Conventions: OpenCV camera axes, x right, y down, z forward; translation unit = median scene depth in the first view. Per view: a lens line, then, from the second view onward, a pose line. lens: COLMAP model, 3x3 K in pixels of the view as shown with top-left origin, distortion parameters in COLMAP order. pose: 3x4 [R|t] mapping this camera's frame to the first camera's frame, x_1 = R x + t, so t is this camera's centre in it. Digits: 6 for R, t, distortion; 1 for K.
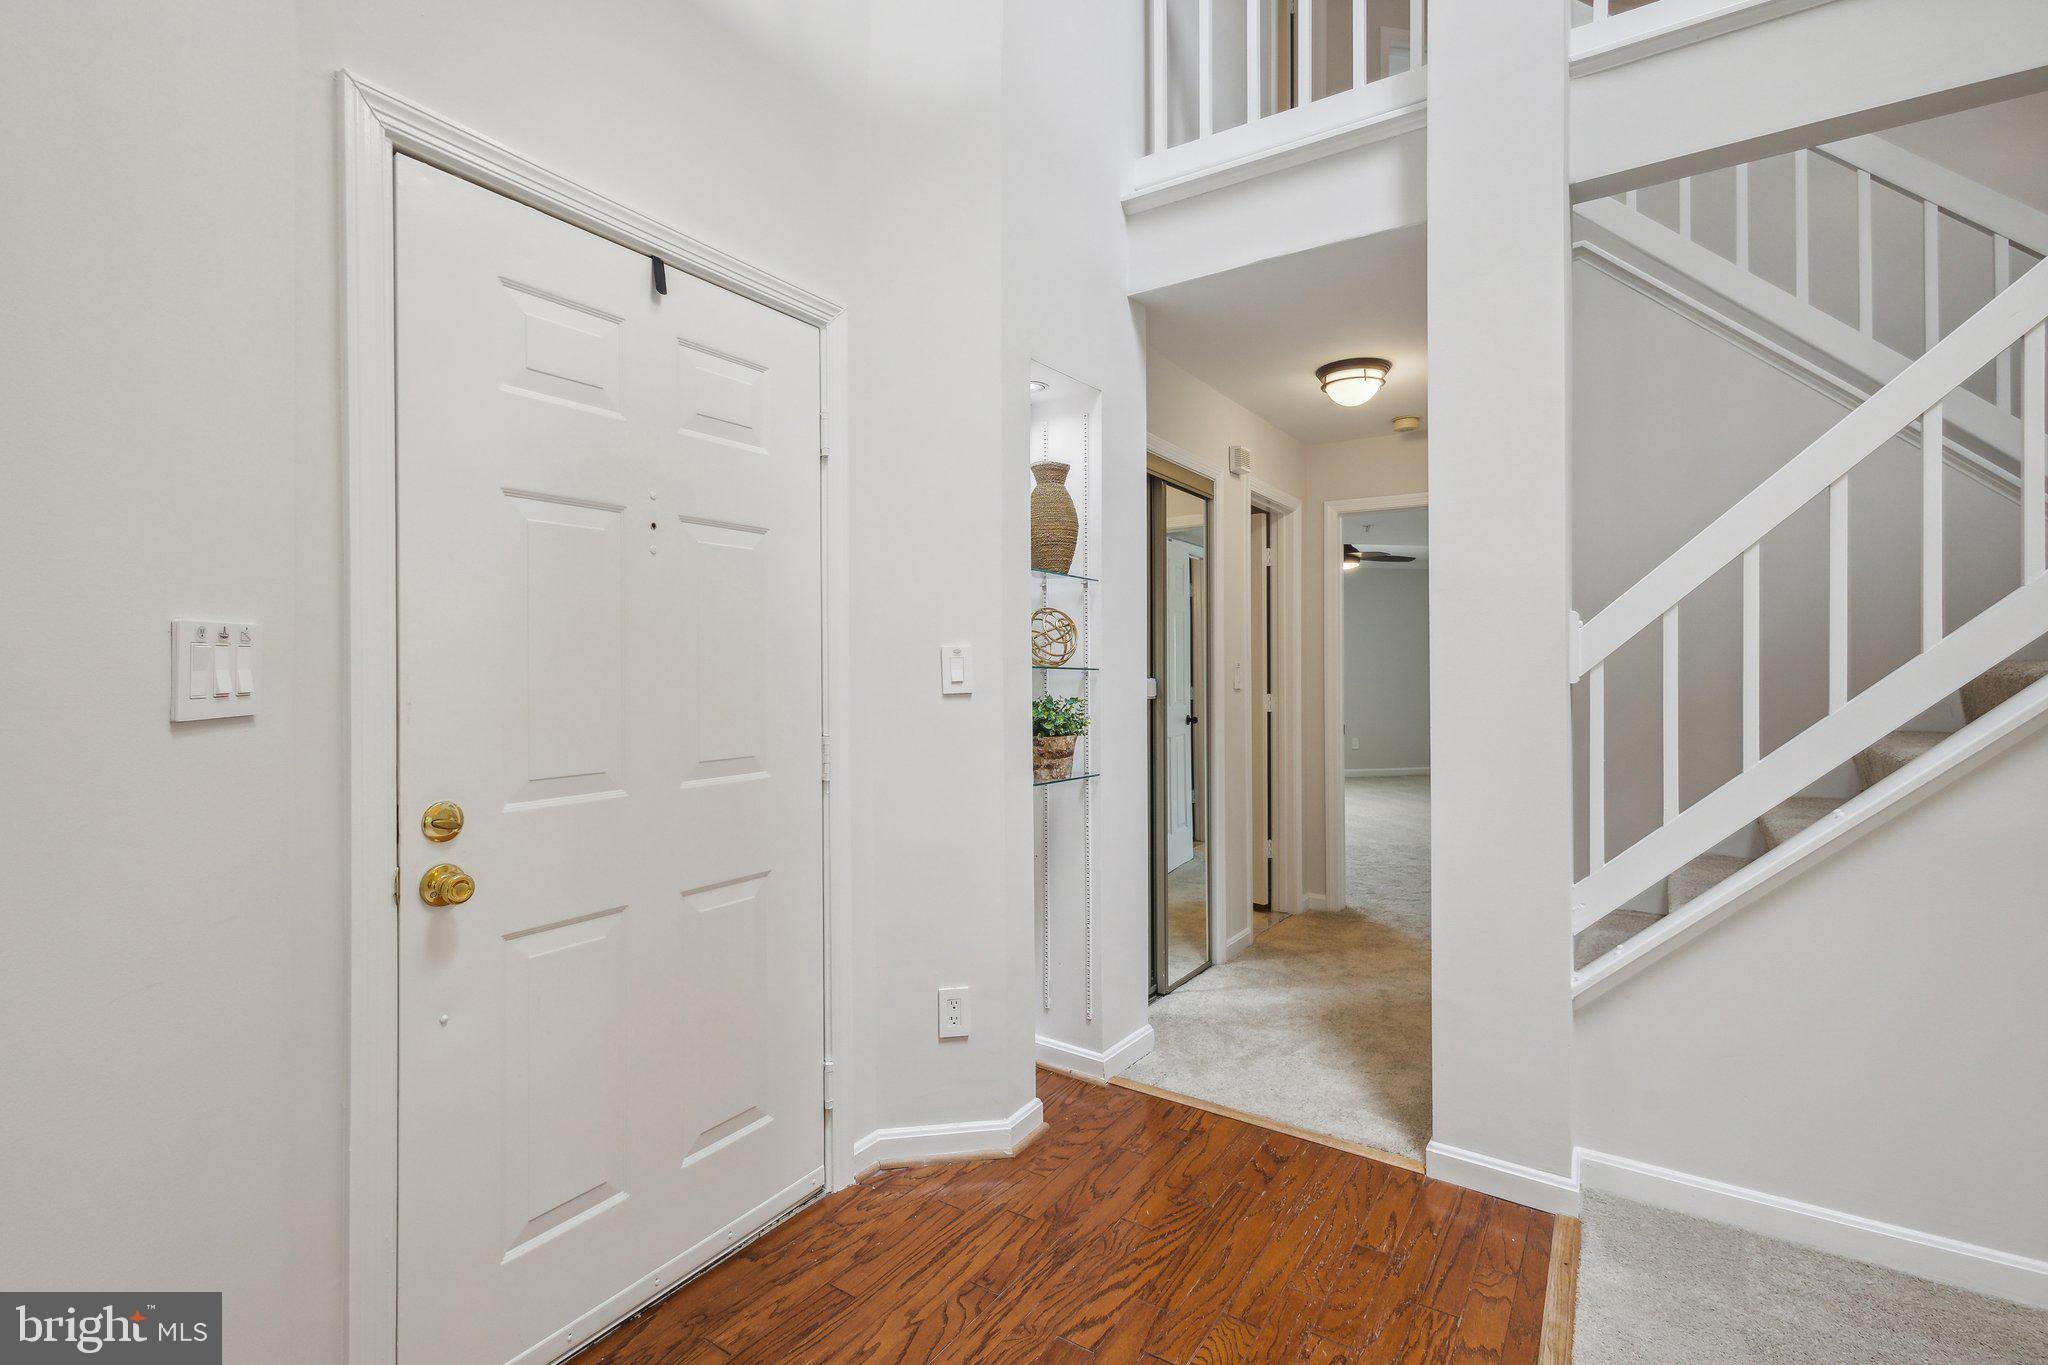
lens RADIAL K [[947.8, 0, 1025.9], [0, 947.8, 674.2], [0, 0, 1]] dist [0.002756, 0.000217]
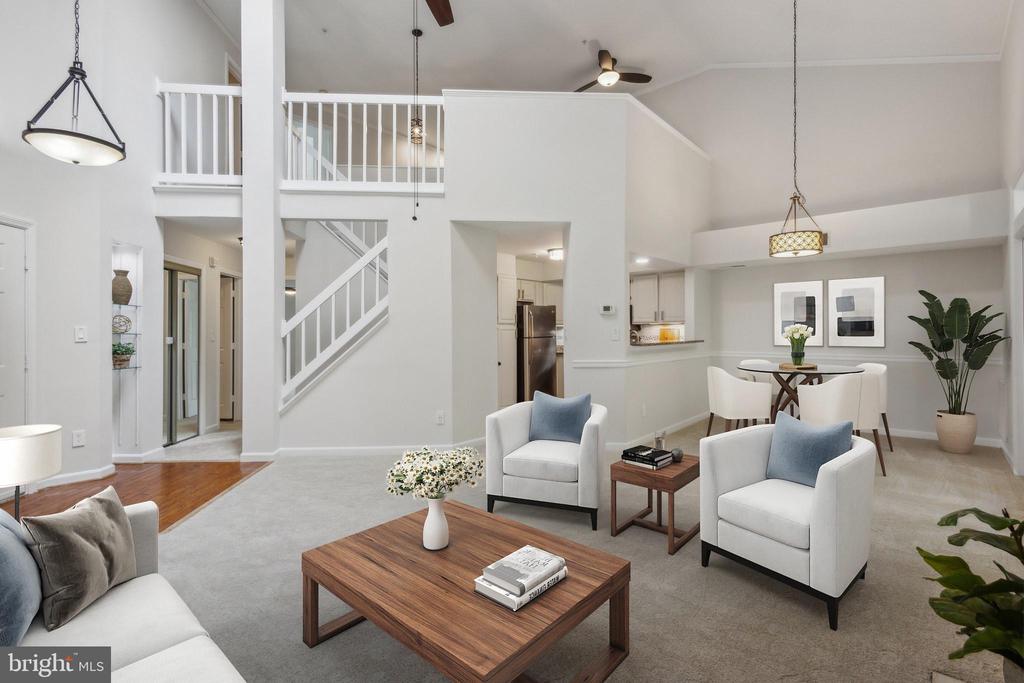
lens RADIAL K [[494.6, 0, 513.3], [0, 494.6, 327.4], [0, 0, 1]] dist [0.017391, -0.000254]
pose [[0.804186, 0.002581, 0.594373, 0.090538], [0.009123, 0.999819, -0.016685, 0.012365], [-0.594308, 0.018840, 0.804017, -1.164802]]
